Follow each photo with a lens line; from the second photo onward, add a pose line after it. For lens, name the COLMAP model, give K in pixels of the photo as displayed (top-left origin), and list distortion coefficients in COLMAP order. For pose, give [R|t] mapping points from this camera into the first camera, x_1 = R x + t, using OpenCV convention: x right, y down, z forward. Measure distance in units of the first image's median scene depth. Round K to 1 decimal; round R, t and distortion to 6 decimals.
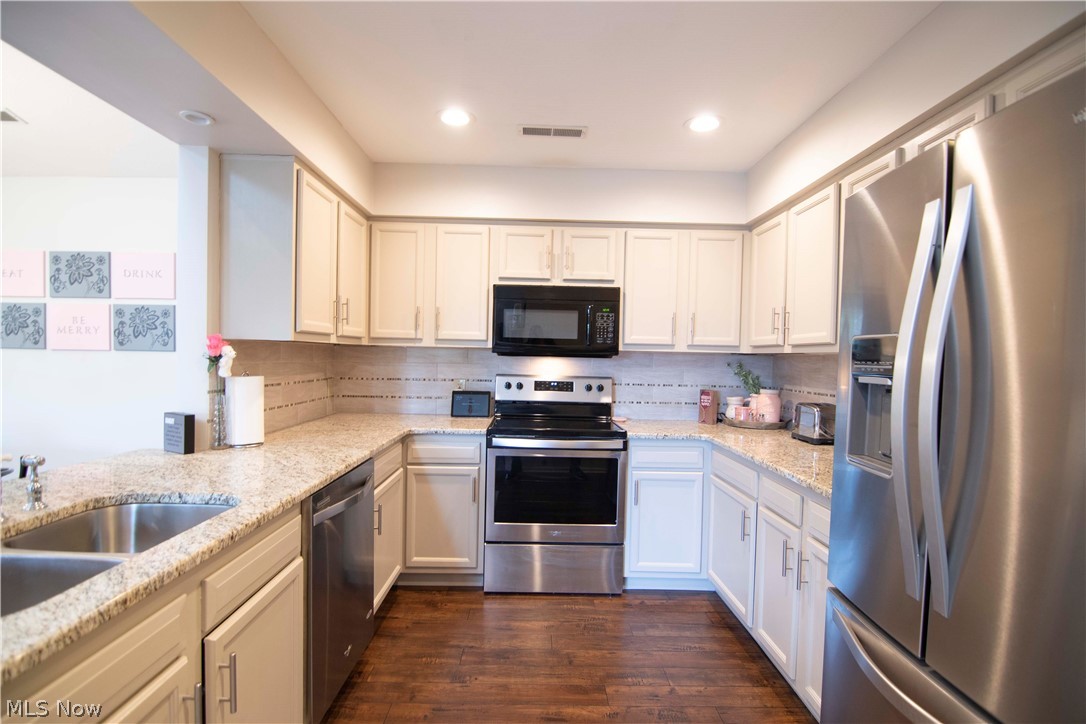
lens RADIAL K [[525.5, 0, 540.2], [0, 525.5, 370.3], [0, 0, 1]] dist [-0.005742, -0.010427]
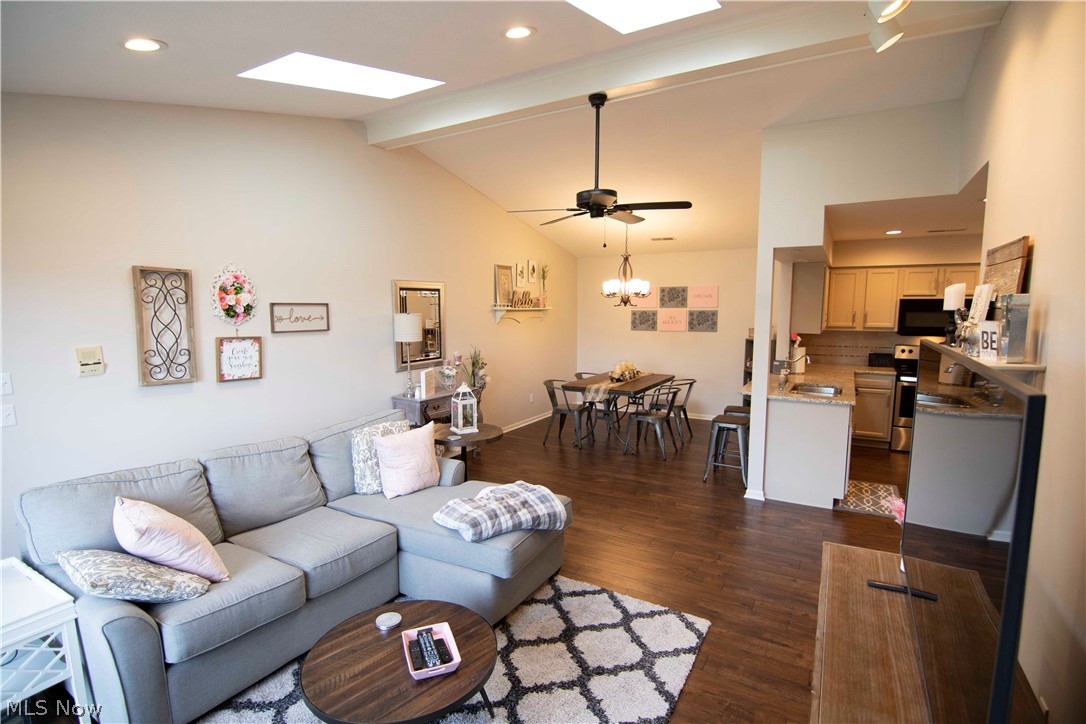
lens RADIAL K [[525.5, 0, 541.3], [0, 525.5, 370.3], [0, 0, 1]] dist [-0.005742, -0.010427]
pose [[0.857841, 0.038662, -0.512458, -0.226755], [0.007098, 0.996180, 0.087039, -0.079099], [0.513865, -0.078303, 0.854290, -1.355914]]
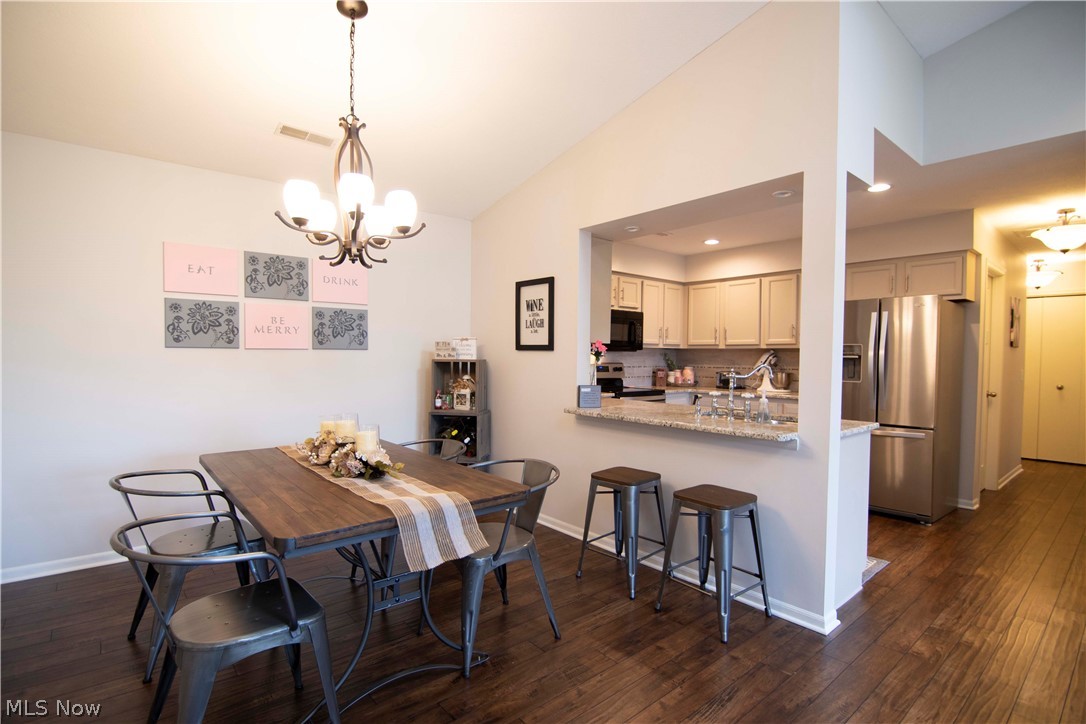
lens RADIAL K [[525.5, 0, 541.8], [0, 525.5, 368.8], [0, 0, 1]] dist [-0.005742, -0.010427]
pose [[0.770339, -0.030872, 0.636887, -1.266415], [0.024156, 0.999523, 0.019232, -0.007207], [-0.637177, 0.000570, 0.770718, -0.166654]]
